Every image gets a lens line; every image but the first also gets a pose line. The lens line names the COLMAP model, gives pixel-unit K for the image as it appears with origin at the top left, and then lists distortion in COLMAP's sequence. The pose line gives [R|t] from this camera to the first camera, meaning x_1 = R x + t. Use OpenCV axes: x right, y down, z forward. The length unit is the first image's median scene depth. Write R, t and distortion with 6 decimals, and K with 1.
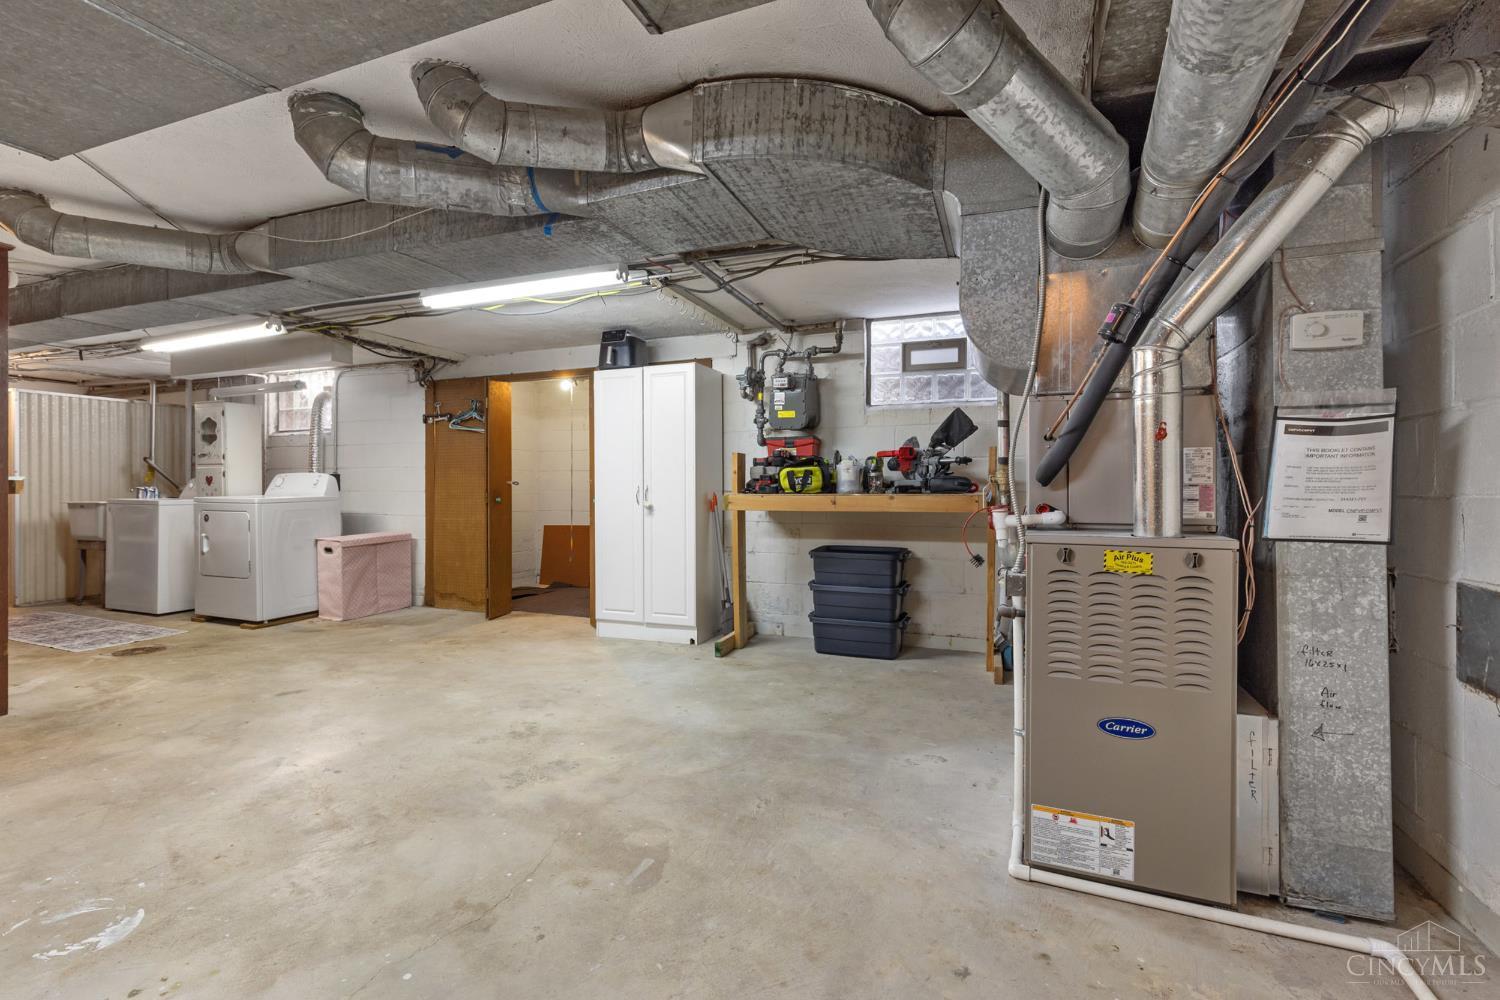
lens RADIAL K [[674.2, 0, 740.6], [0, 674.2, 492.8], [0, 0, 1]] dist [0.004016, -0.000164]
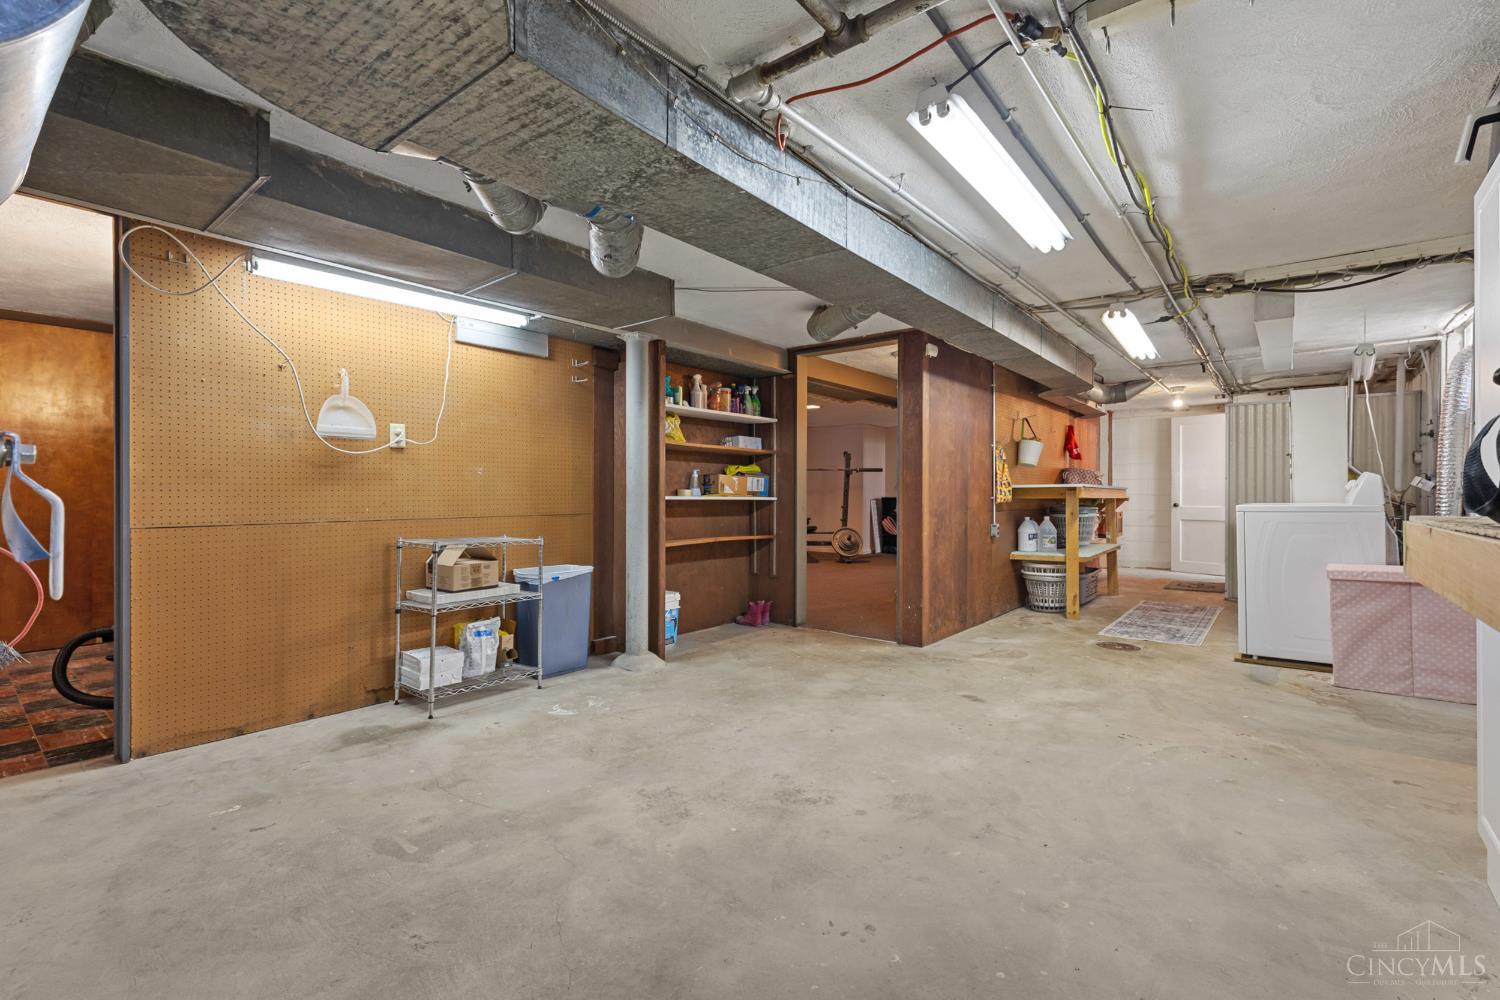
lens RADIAL K [[674.2, 0, 740.6], [0, 674.2, 492.8], [0, 0, 1]] dist [0.004016, -0.000164]
pose [[-0.298607, 0.001164, -0.954376, 0.589470], [-0.007629, 0.999964, 0.003607, -0.010904], [0.954346, 0.008358, -0.298587, 1.493242]]
